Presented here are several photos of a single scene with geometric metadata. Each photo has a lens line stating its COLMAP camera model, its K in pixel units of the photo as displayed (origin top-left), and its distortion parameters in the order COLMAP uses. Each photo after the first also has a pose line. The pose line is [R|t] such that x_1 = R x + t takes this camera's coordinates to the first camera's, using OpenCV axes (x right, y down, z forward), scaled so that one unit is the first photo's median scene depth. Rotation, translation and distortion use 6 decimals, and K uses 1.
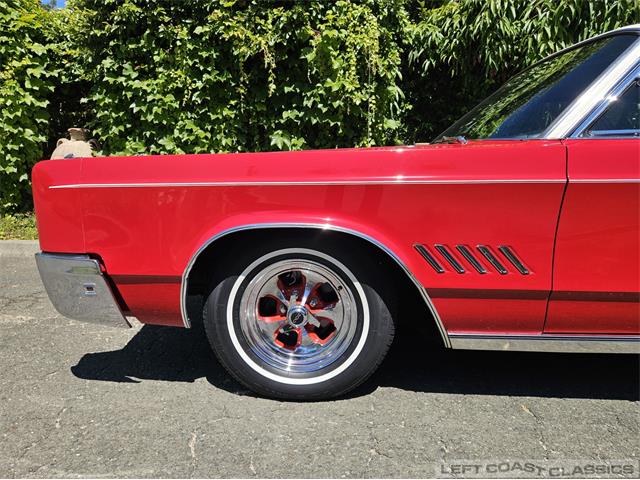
lens RADIAL K [[436.9, 0, 313.8], [0, 436.9, 248.0], [0, 0, 1]] dist [0.045762, -0.034776]
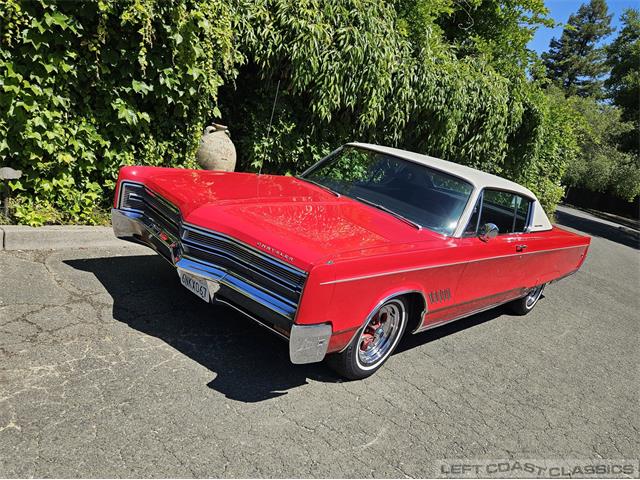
lens RADIAL K [[511.8, 0, 309.0], [0, 511.8, 243.2], [0, 0, 1]] dist [0.054050, -0.045532]
pose [[0.617054, -0.050734, 0.785283, -0.736062], [-0.115253, 0.981332, 0.153962, -0.198347], [-0.778435, -0.185509, 0.599688, 0.010339]]
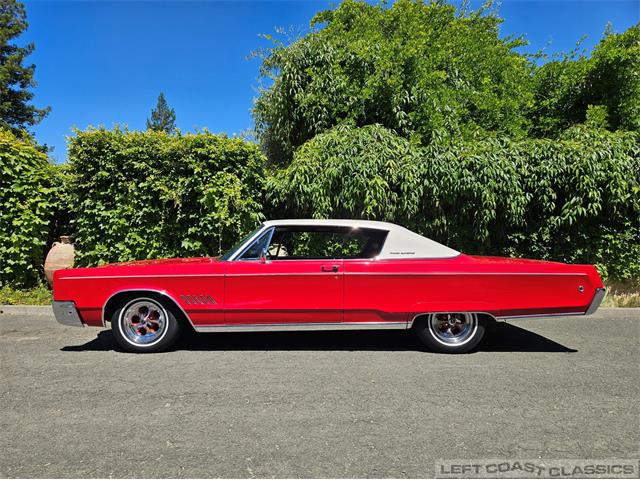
lens RADIAL K [[429.1, 0, 319.5], [0, 429.1, 253.1], [0, 0, 1]] dist [0.052909, -0.042487]
pose [[0.998334, -0.007983, 0.057142, 0.370068], [0.016643, 0.988129, -0.152722, 0.063143], [-0.055244, 0.153419, 0.986616, -0.754194]]
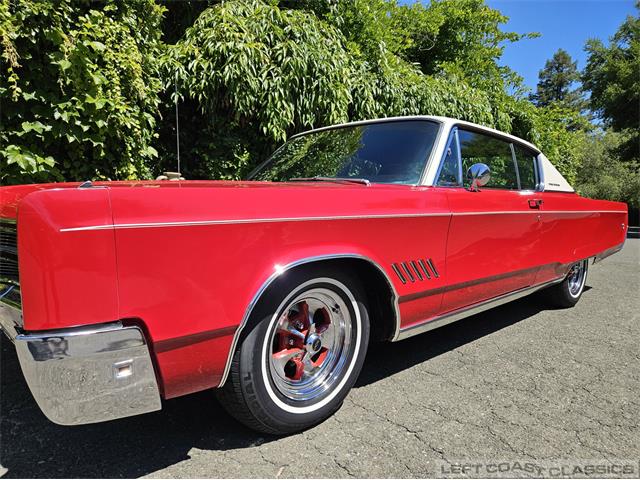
lens RADIAL K [[429.1, 0, 309.8], [0, 429.1, 251.0], [0, 0, 1]] dist [0.052909, -0.042487]
pose [[0.693233, -0.071643, 0.717144, -0.303075], [0.106181, 0.994341, -0.003305, -0.024164], [-0.712849, 0.078438, 0.696917, 0.107785]]
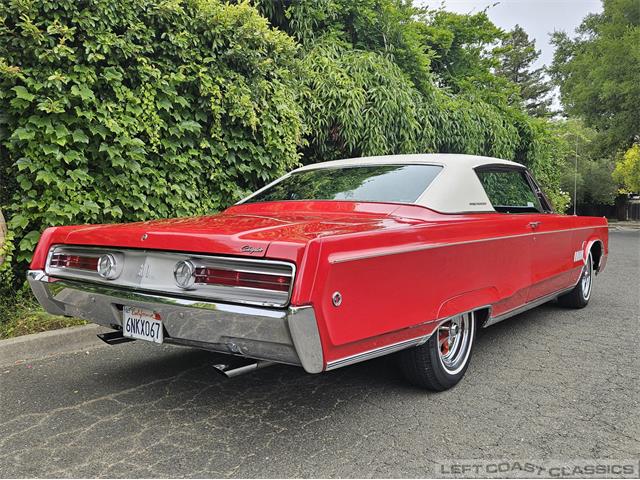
lens RADIAL K [[563.1, 0, 318.5], [0, 563.1, 237.8], [0, 0, 1]] dist [0.052404, -0.025495]
pose [[0.547764, -0.057054, 0.834685, -1.152891], [0.148573, 0.988448, -0.029938, -0.074198], [-0.823335, 0.140411, 0.549913, 0.129732]]
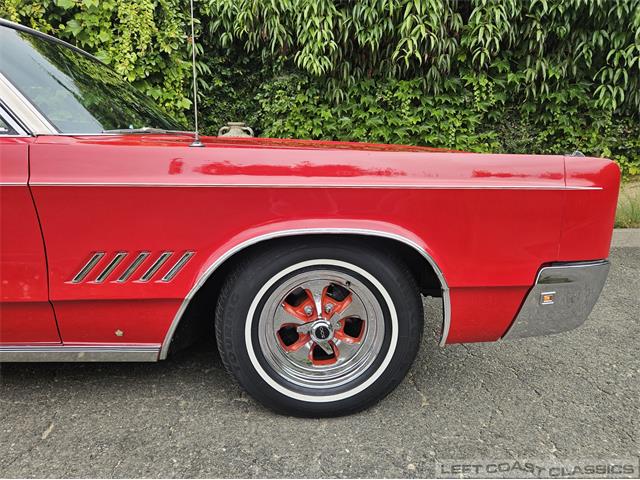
lens RADIAL K [[429.1, 0, 319.0], [0, 429.1, 248.3], [0, 0, 1]] dist [0.052909, -0.042487]
pose [[0.994629, -0.036054, 0.097024, 0.384401], [0.029674, 0.997351, 0.066416, -0.022707], [-0.099161, -0.063180, 0.993064, 0.021033]]
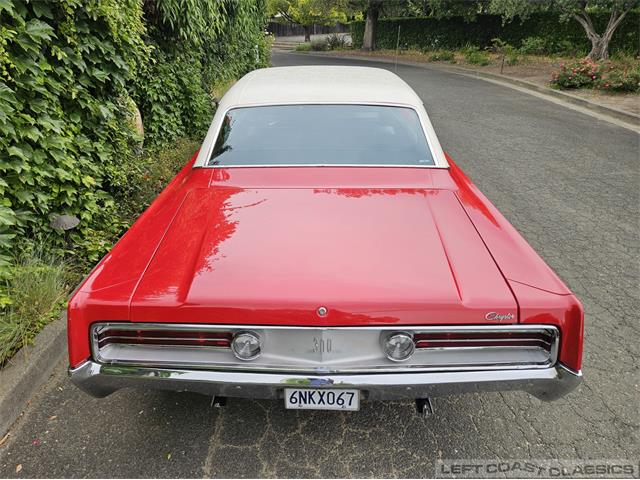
lens RADIAL K [[429.1, 0, 322.3], [0, 429.1, 239.0], [0, 0, 1]] dist [0.052909, -0.042487]
pose [[-0.088271, -0.470639, 0.877899, -1.029387], [0.138890, 0.866915, 0.478715, -0.394586], [-0.986366, 0.164189, -0.011157, 0.681564]]
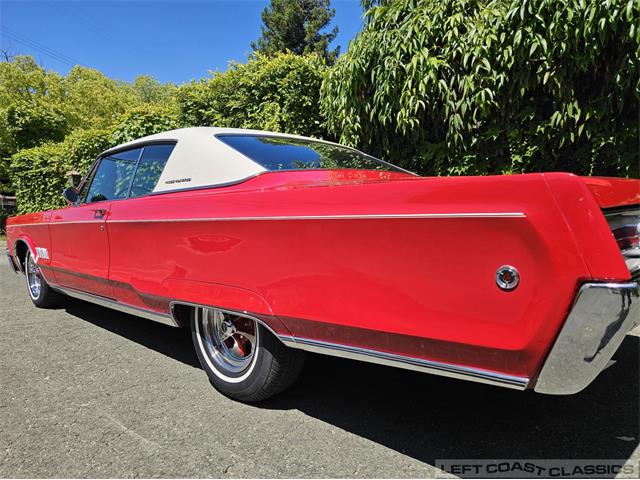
lens RADIAL K [[436.9, 0, 303.1], [0, 436.9, 247.3], [0, 0, 1]] dist [0.045762, -0.034776]
pose [[0.738388, 0.024900, -0.673916, 1.176007], [-0.082145, 0.995198, -0.053232, 0.001612], [0.669354, 0.094665, 0.736888, 0.034009]]
